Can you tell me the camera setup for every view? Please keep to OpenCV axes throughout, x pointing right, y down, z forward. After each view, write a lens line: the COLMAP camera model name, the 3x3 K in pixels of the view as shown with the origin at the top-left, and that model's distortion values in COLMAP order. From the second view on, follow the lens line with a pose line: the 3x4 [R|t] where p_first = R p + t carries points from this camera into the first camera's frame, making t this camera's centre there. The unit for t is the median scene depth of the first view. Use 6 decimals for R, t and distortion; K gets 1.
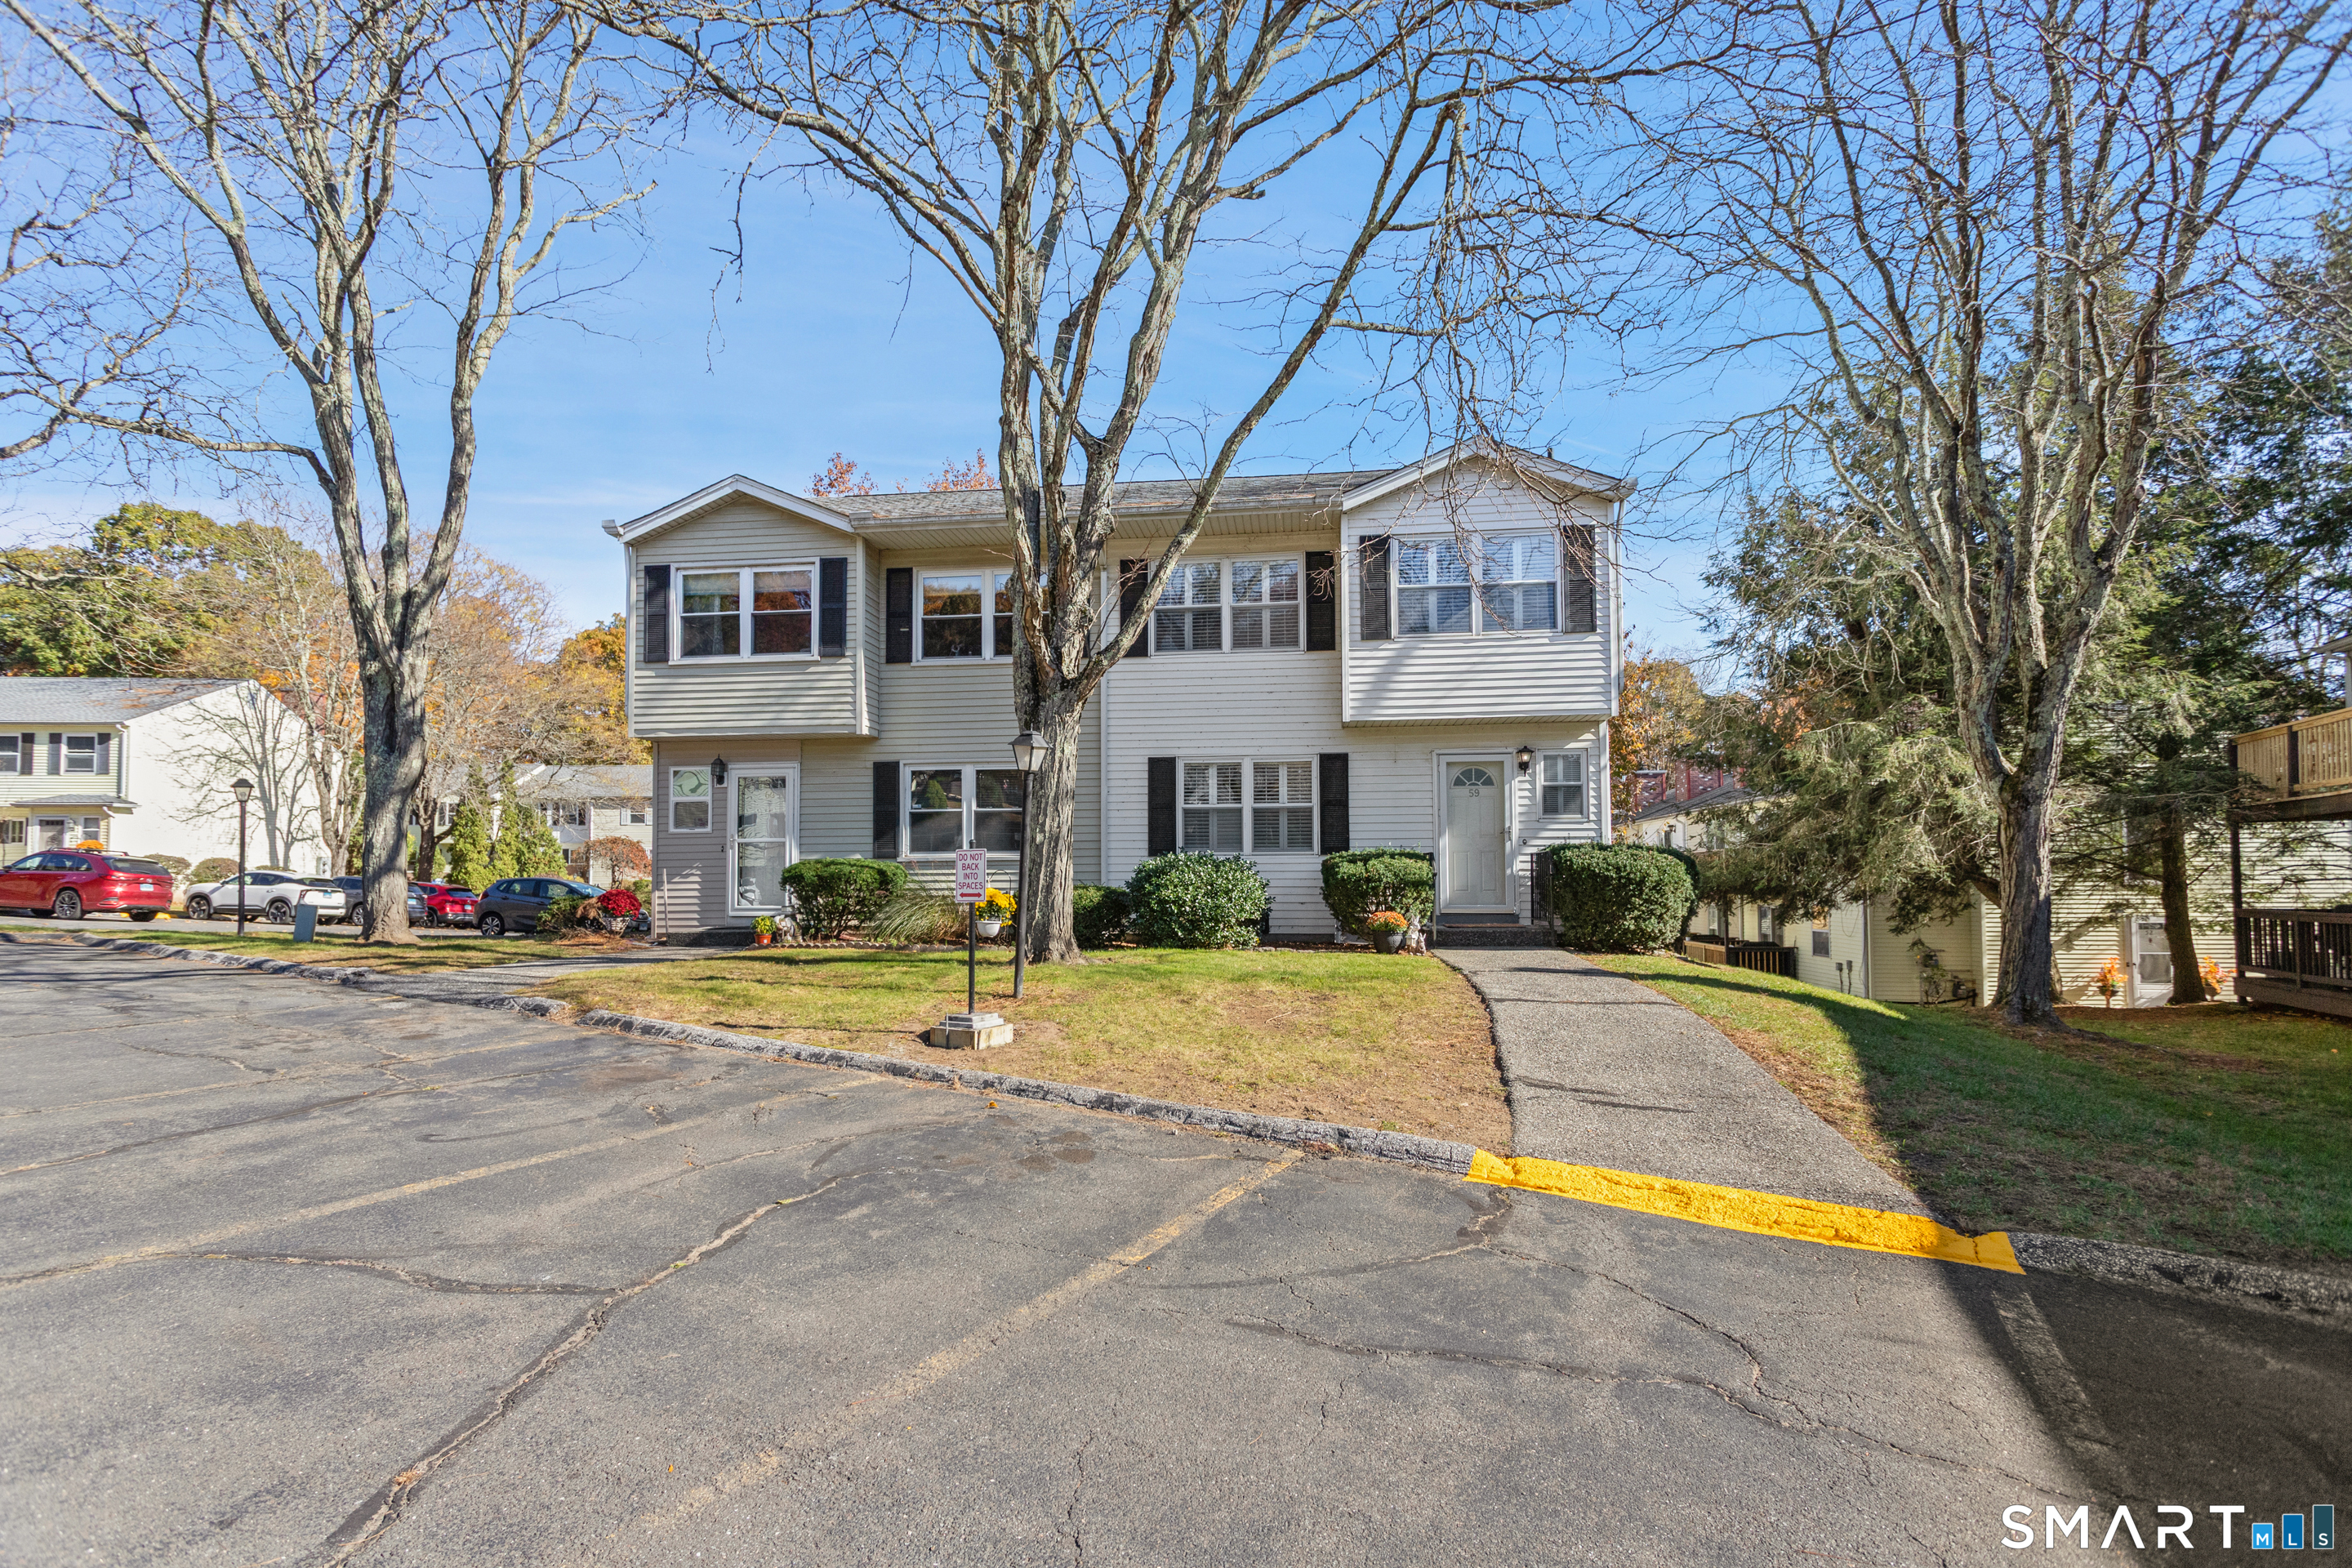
lens RADIAL K [[790.6, 0, 1170.2], [0, 790.6, 748.2], [0, 0, 1]] dist [0.015233, 0.000037]
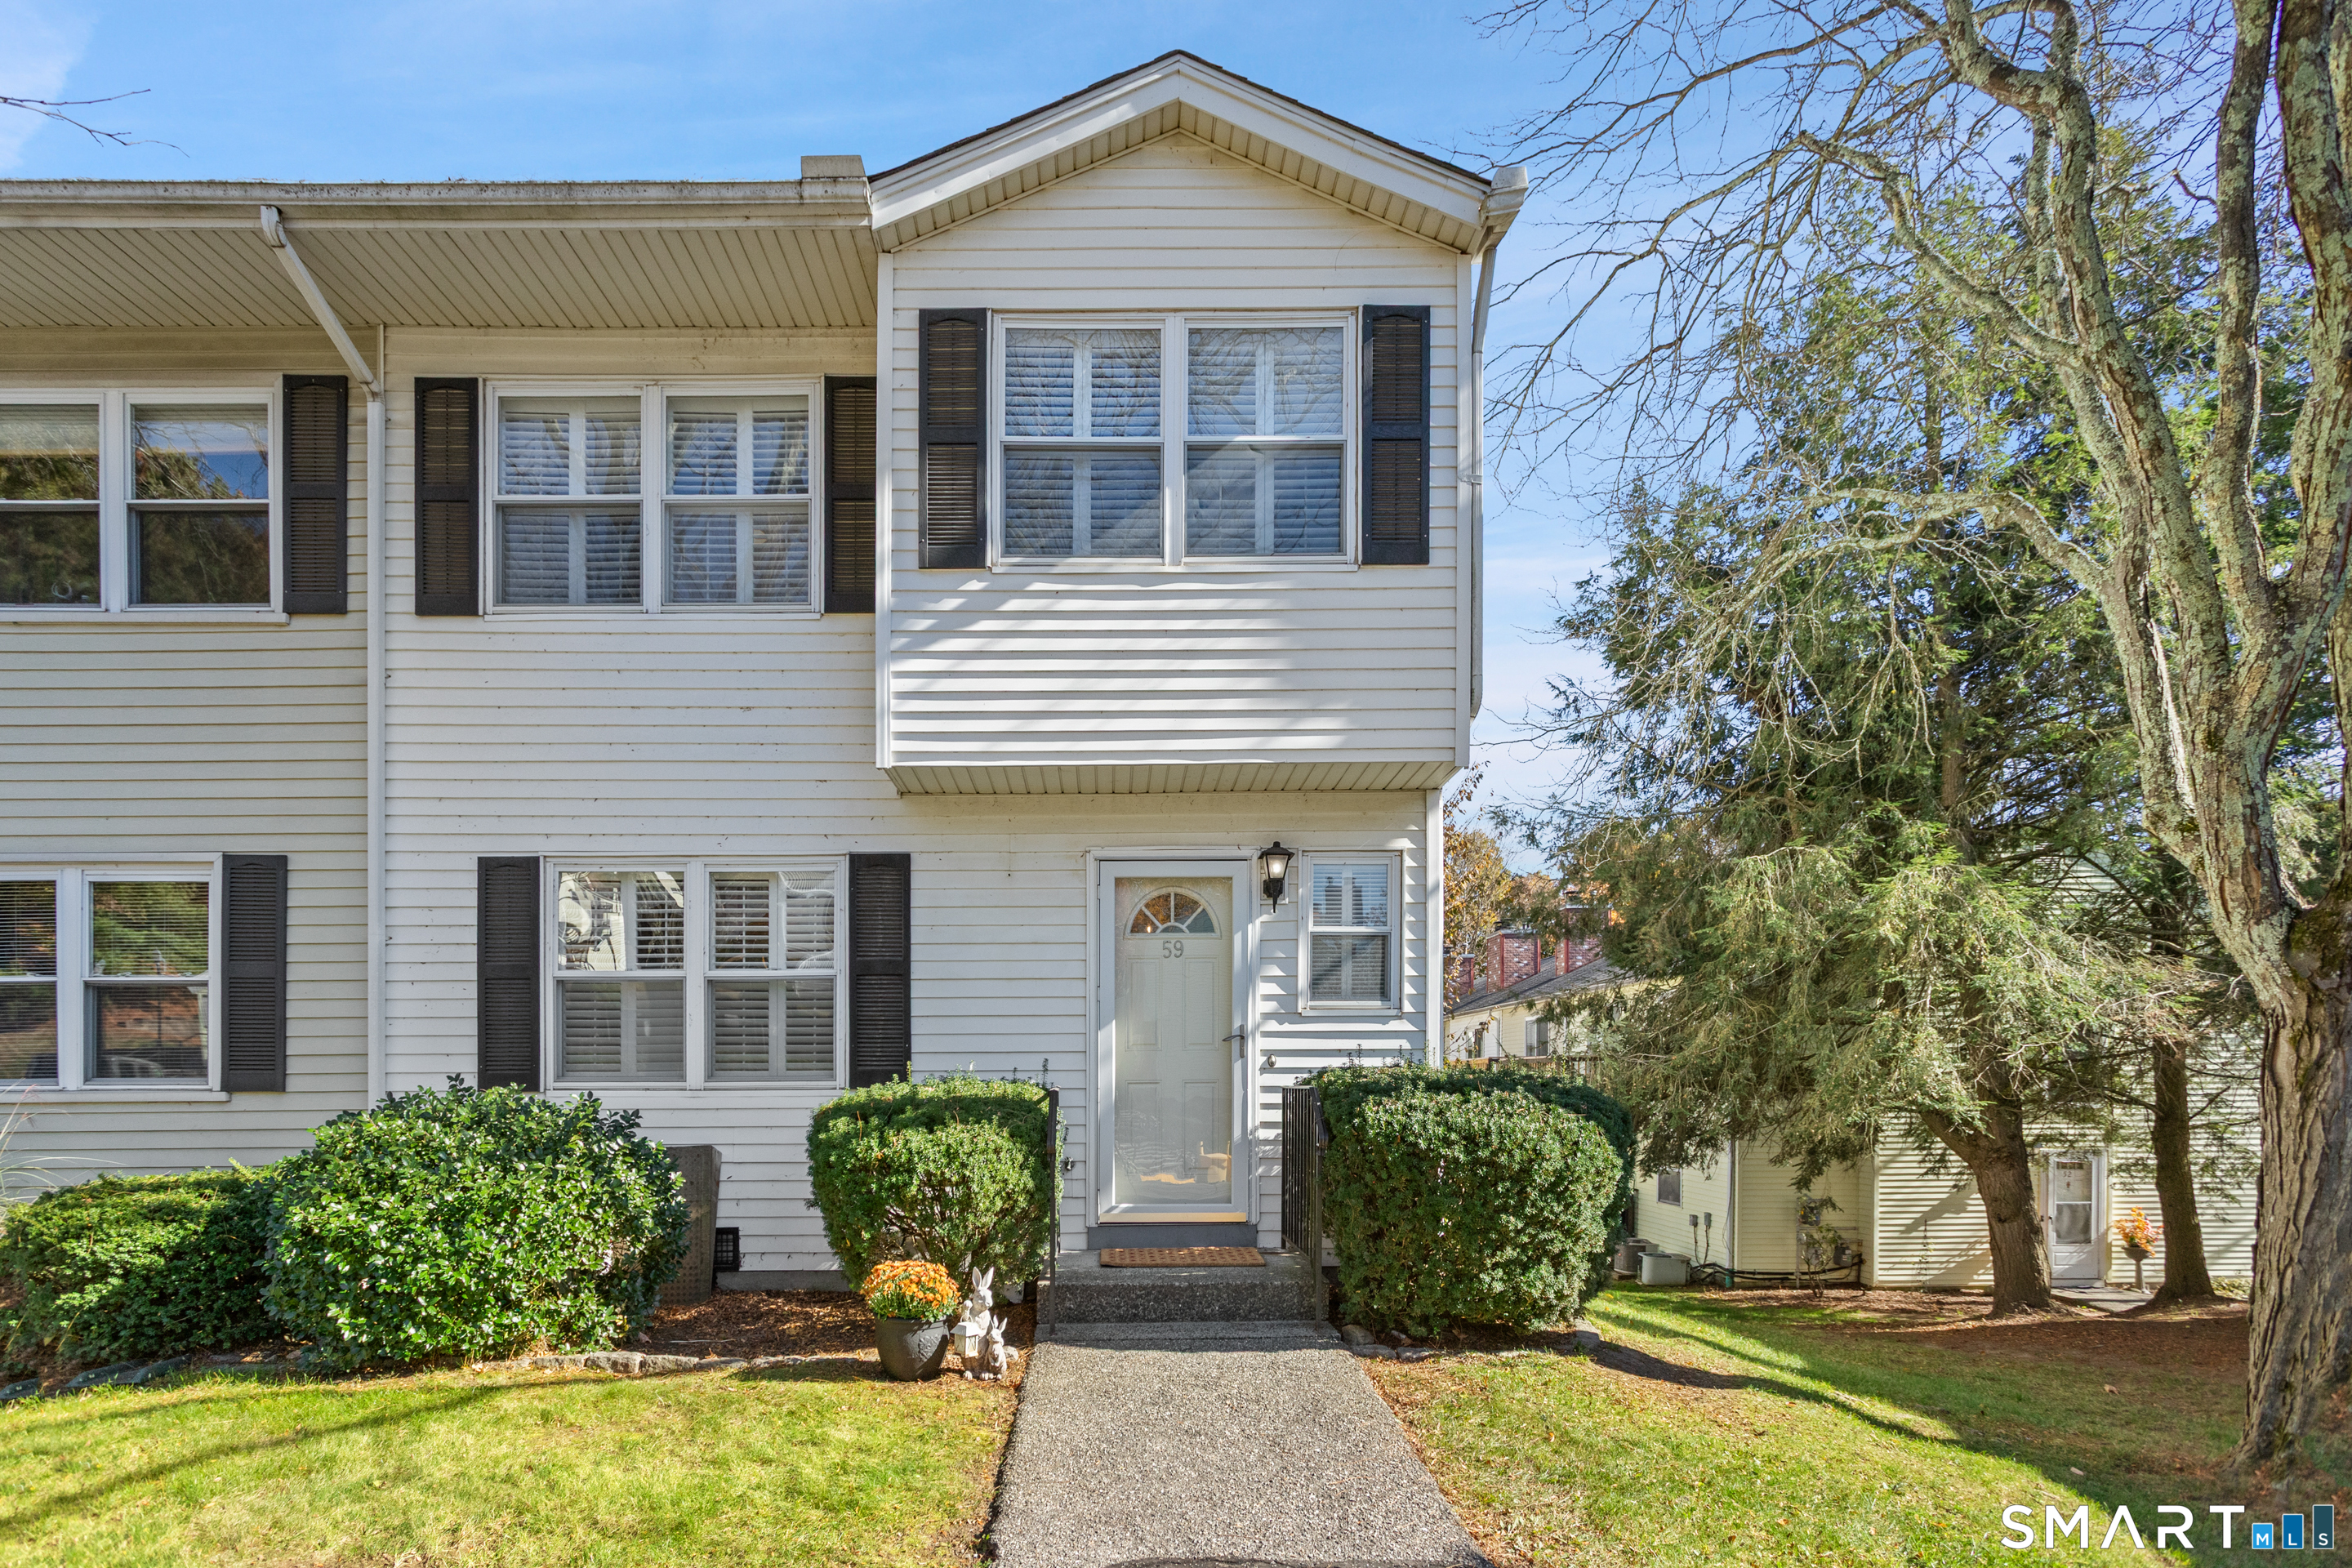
lens RADIAL K [[1127.0, 0, 1172.4], [0, 1127.0, 794.3], [0, 0, 1]] dist [0.002663, 0.000508]
pose [[0.956362, 0.064428, 0.284992, 0.192412], [-0.035683, 0.993839, -0.104932, 0.035396], [-0.289997, 0.090184, 0.952769, 0.377903]]
